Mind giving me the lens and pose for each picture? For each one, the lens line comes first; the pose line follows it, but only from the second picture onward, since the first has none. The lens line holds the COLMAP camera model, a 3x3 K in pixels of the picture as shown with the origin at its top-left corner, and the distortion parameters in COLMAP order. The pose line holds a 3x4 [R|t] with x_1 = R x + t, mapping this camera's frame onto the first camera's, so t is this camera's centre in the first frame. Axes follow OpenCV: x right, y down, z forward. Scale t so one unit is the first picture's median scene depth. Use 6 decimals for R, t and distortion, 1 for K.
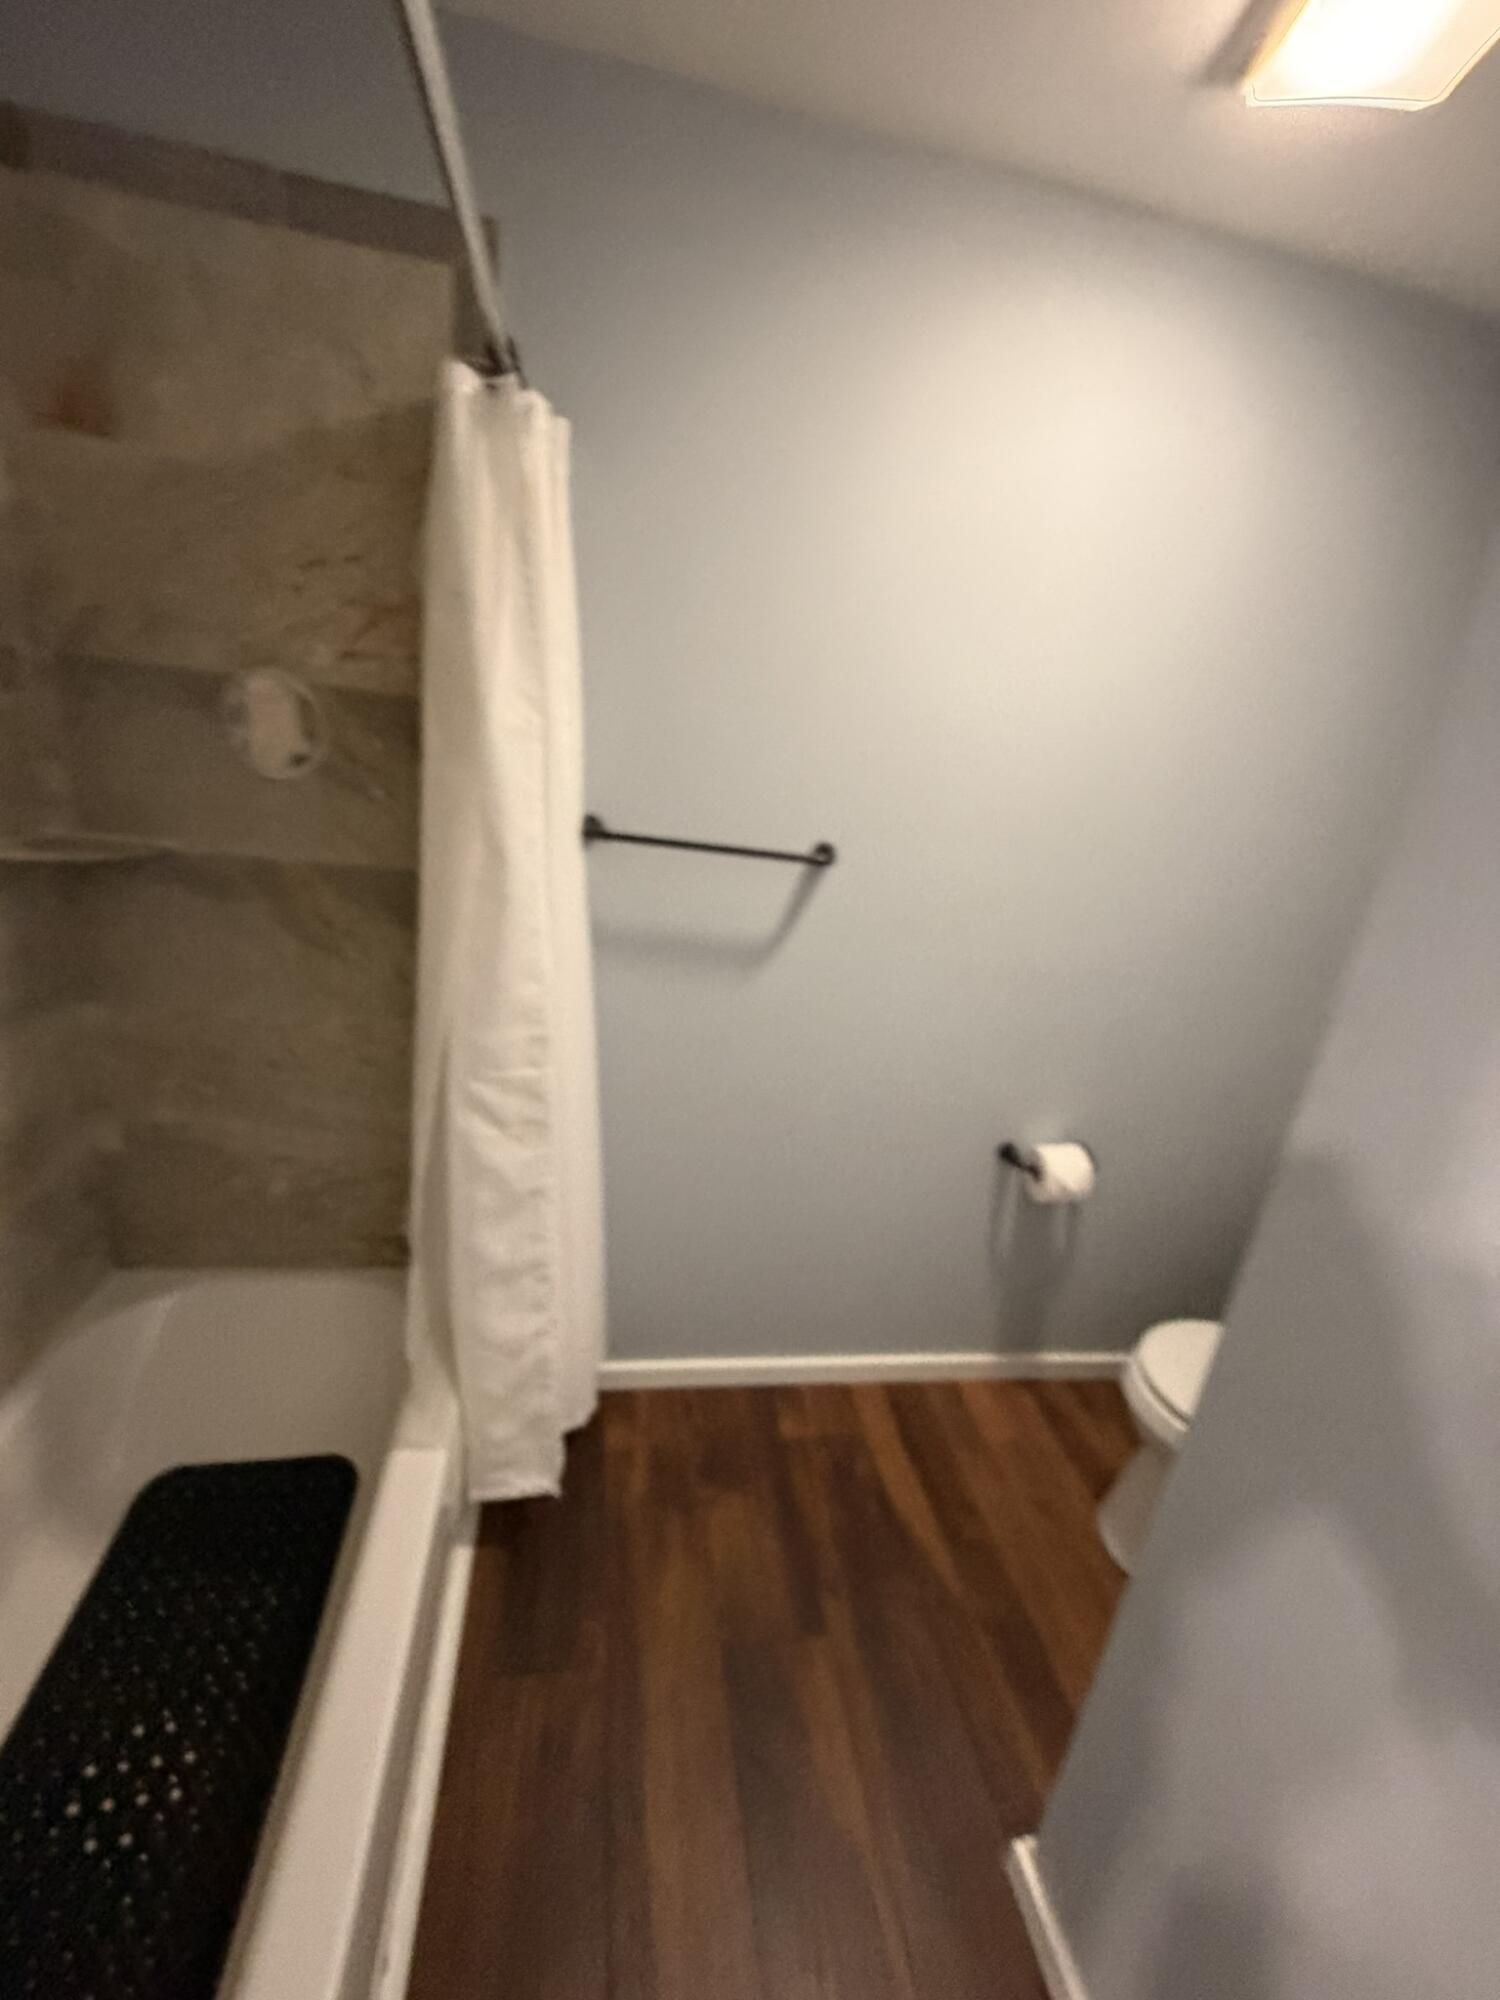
lens RADIAL K [[797.9, 0, 749.1], [0, 797.9, 996.4], [0, 0, 1]] dist [-0.002502, -0.000477]
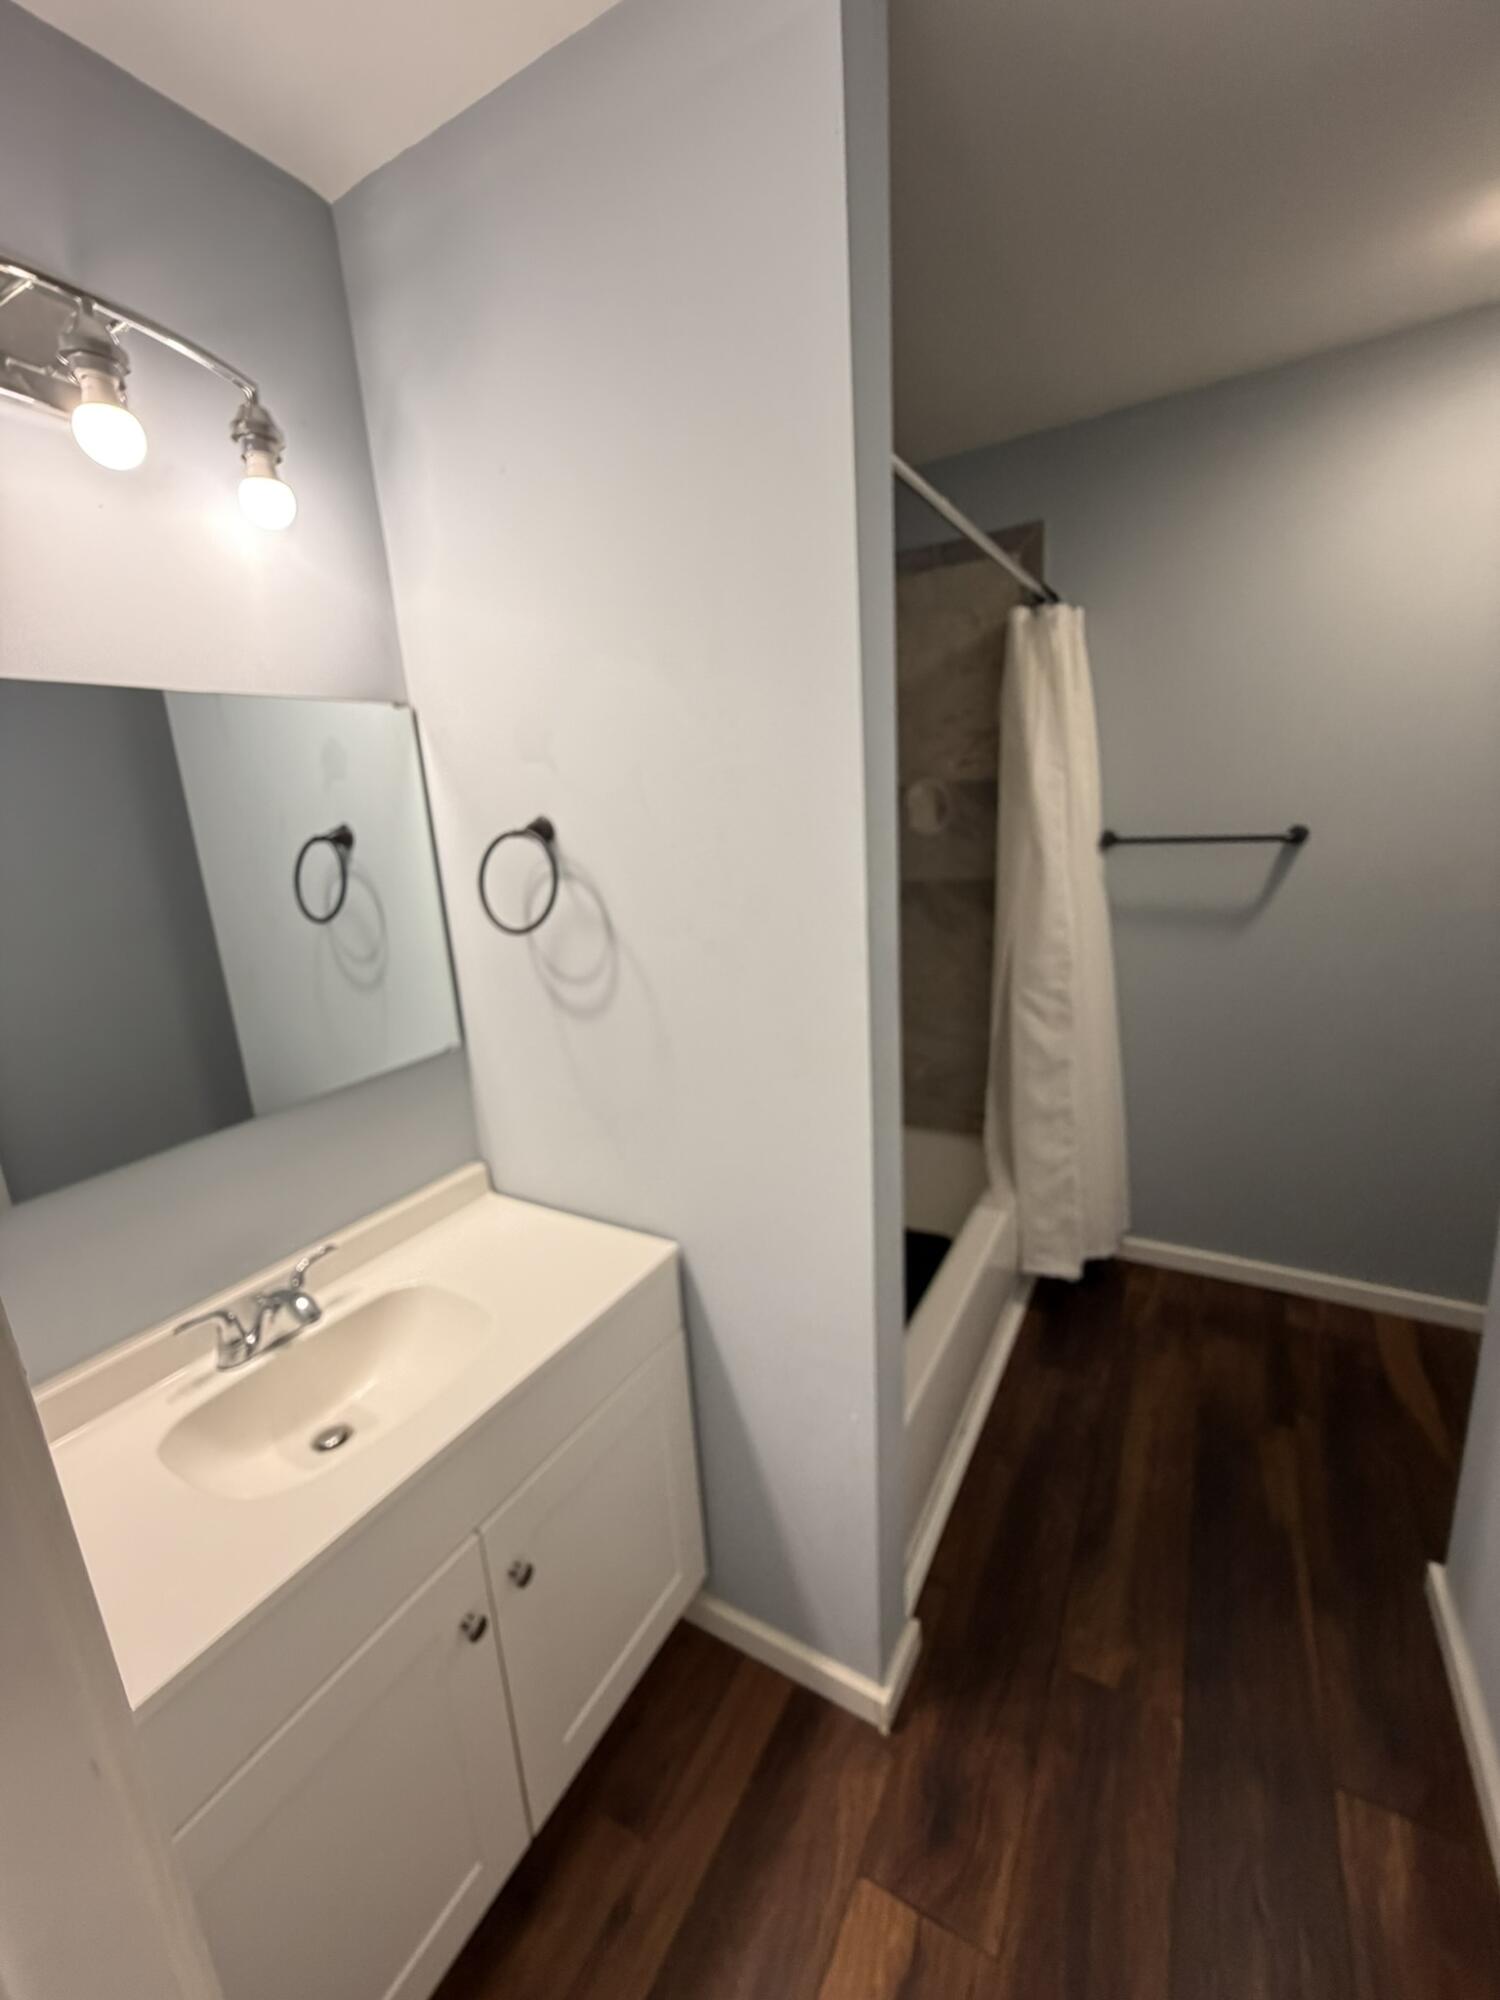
lens RADIAL K [[797.9, 0, 747.4], [0, 797.9, 997.6], [0, 0, 1]] dist [-0.002502, -0.000477]
pose [[0.748562, -0.018704, -0.662801, 0.321649], [-0.044142, 0.995979, -0.077959, 0.267185], [0.661594, 0.087614, 0.744727, -0.632702]]
